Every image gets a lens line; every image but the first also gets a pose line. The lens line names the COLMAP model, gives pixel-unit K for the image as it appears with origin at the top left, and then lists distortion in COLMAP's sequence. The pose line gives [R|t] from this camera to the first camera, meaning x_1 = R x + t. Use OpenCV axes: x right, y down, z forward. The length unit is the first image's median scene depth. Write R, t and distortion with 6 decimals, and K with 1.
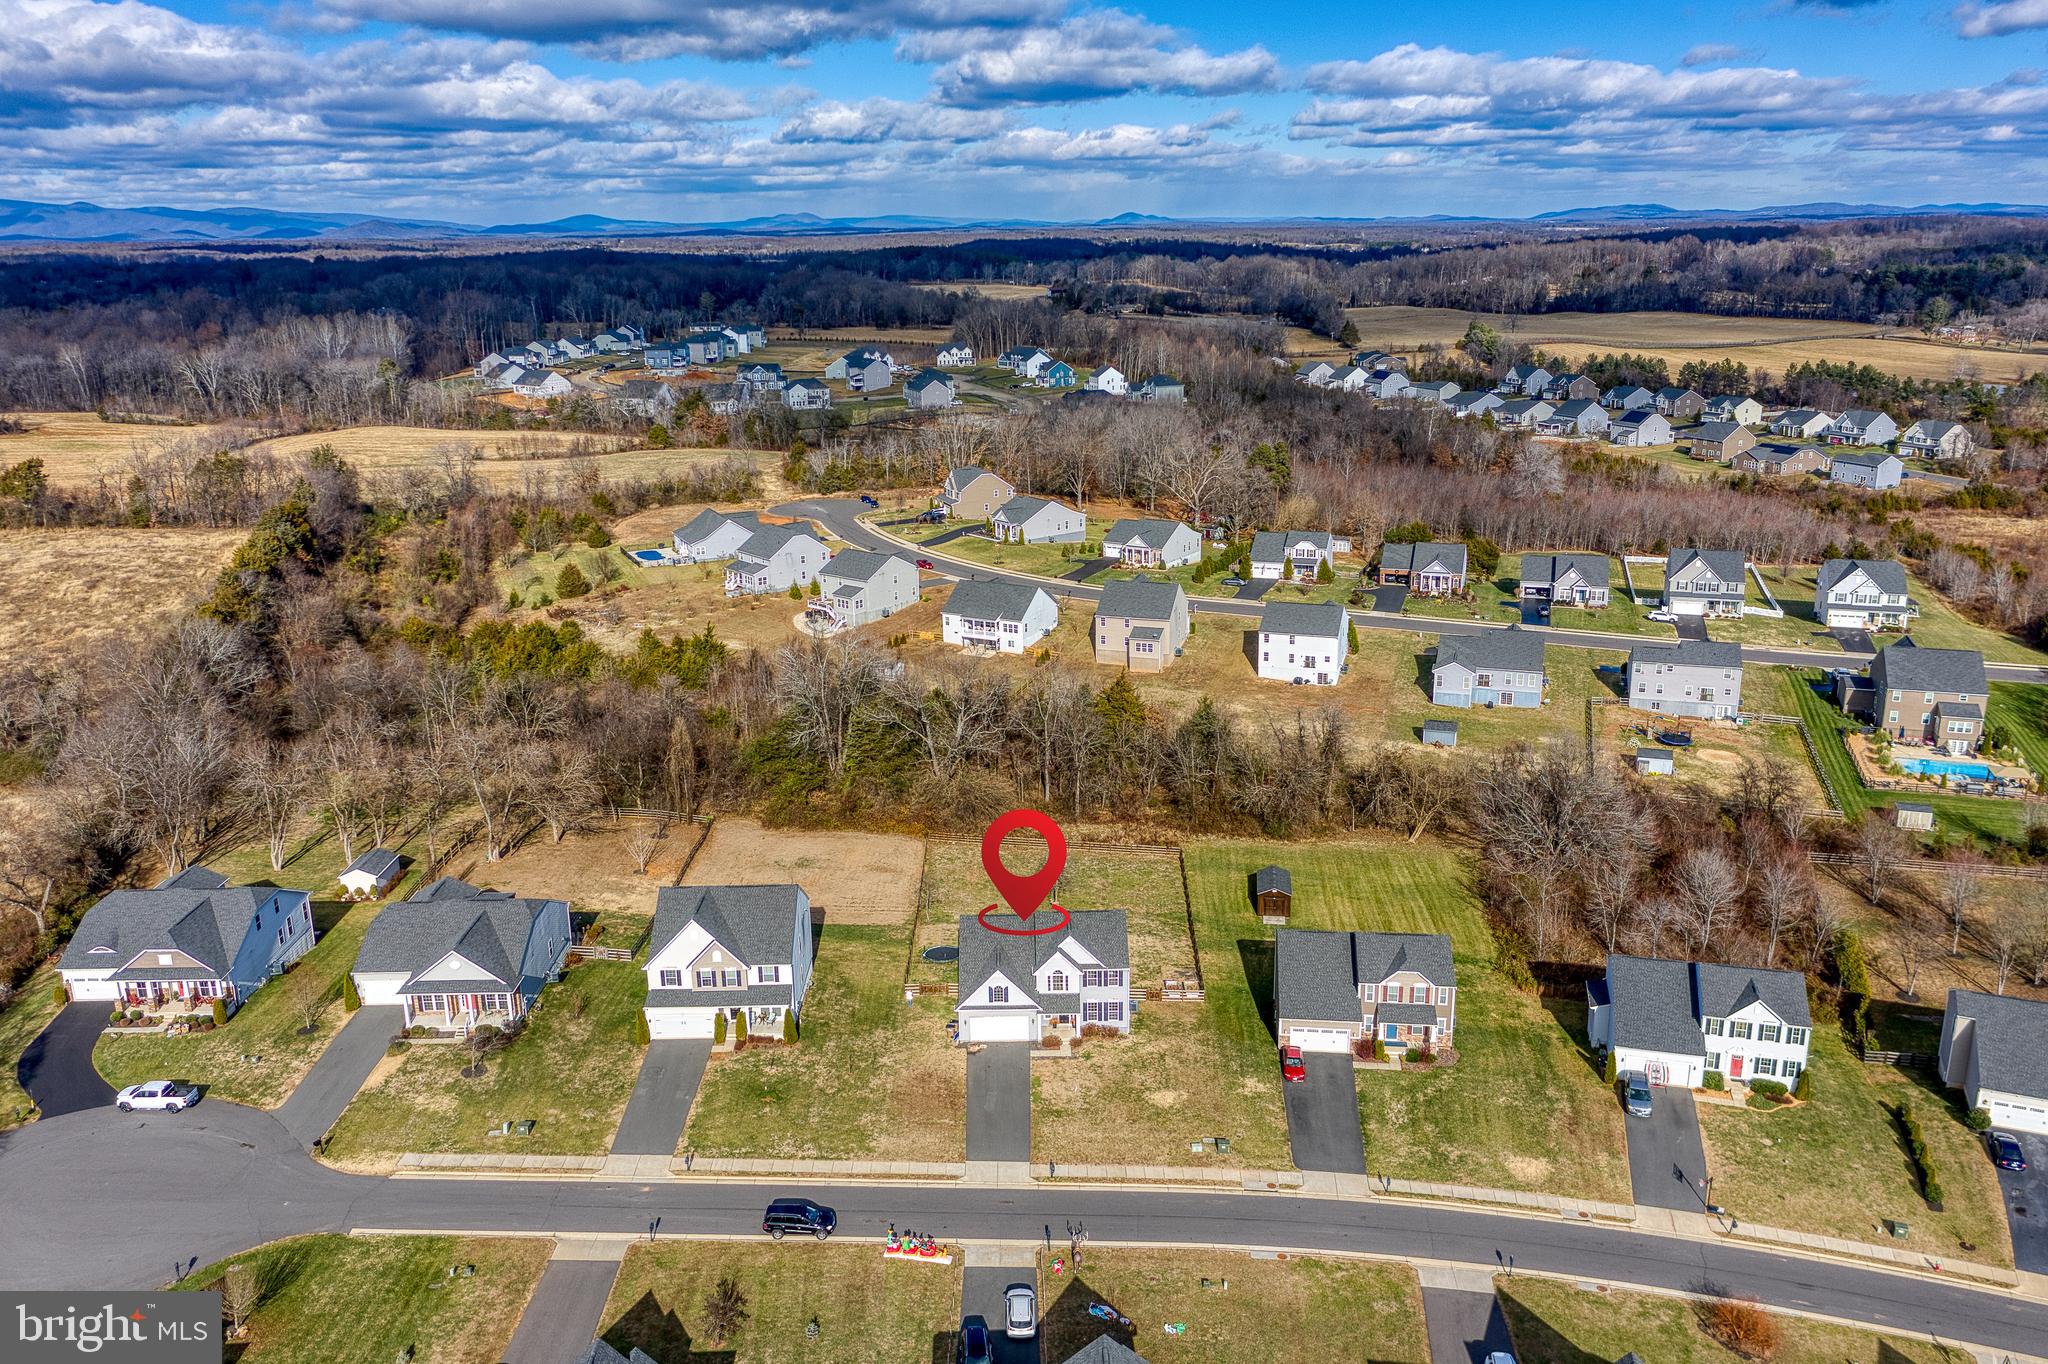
lens RADIAL K [[1559.6, 0, 1024.0], [0, 1559.6, 682.0], [0, 0, 1]] dist [0.015350, -0.006224]
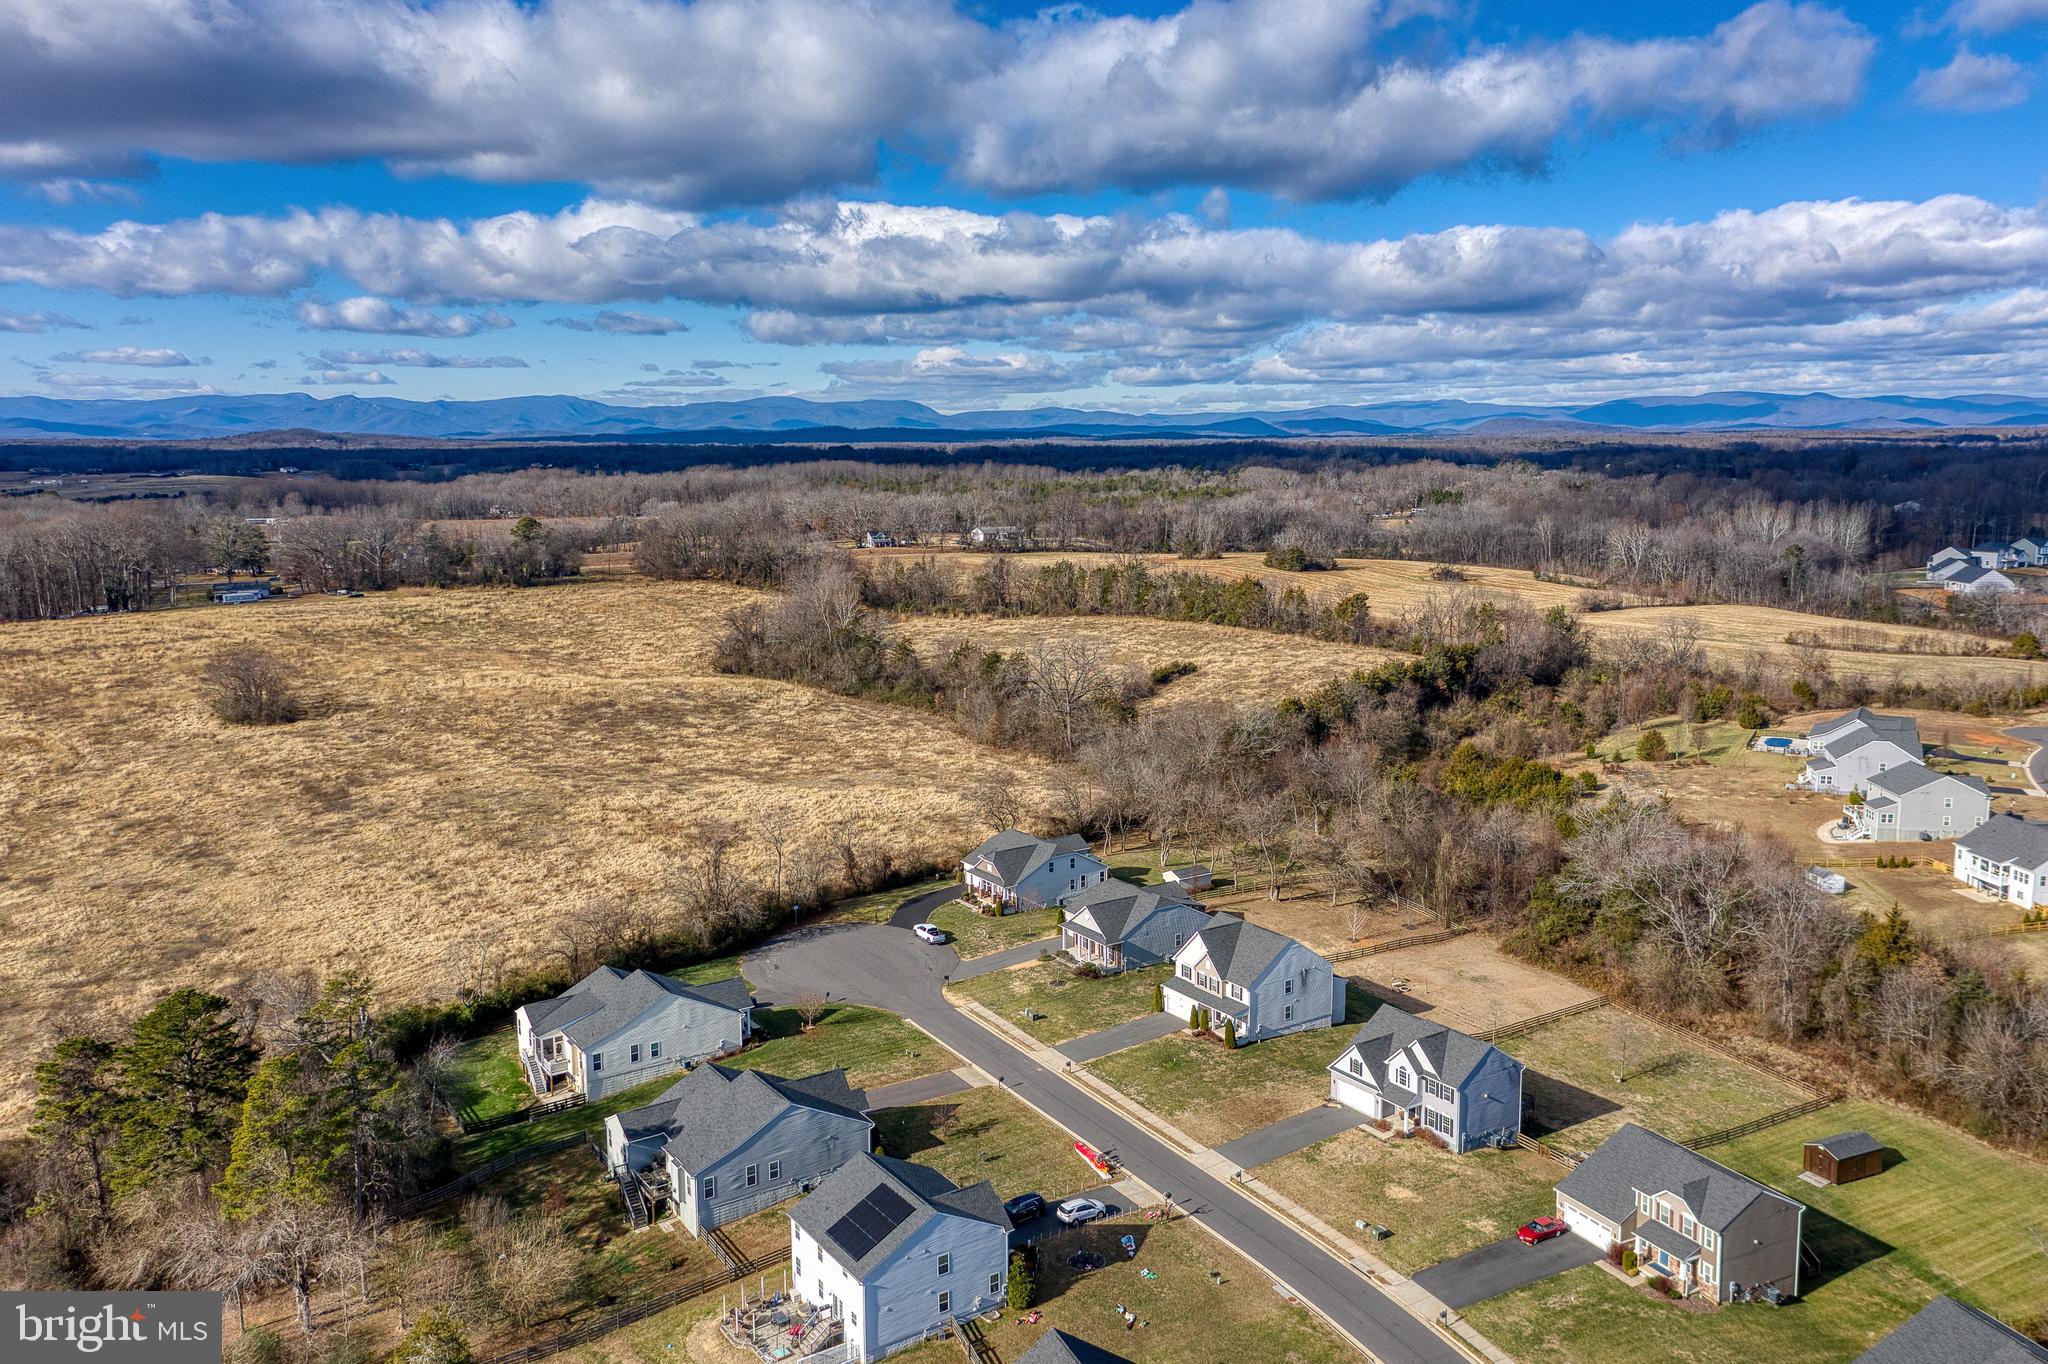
lens RADIAL K [[1550.4, 0, 1024.0], [0, 1550.4, 682.0], [0, 0, 1]] dist [0.072369, 0.003151]
pose [[0.556688, 0.143077, -0.818308, 0.761467], [-0.236598, 0.971567, 0.008917, -0.032745], [0.796316, 0.188646, 0.574711, 0.069006]]
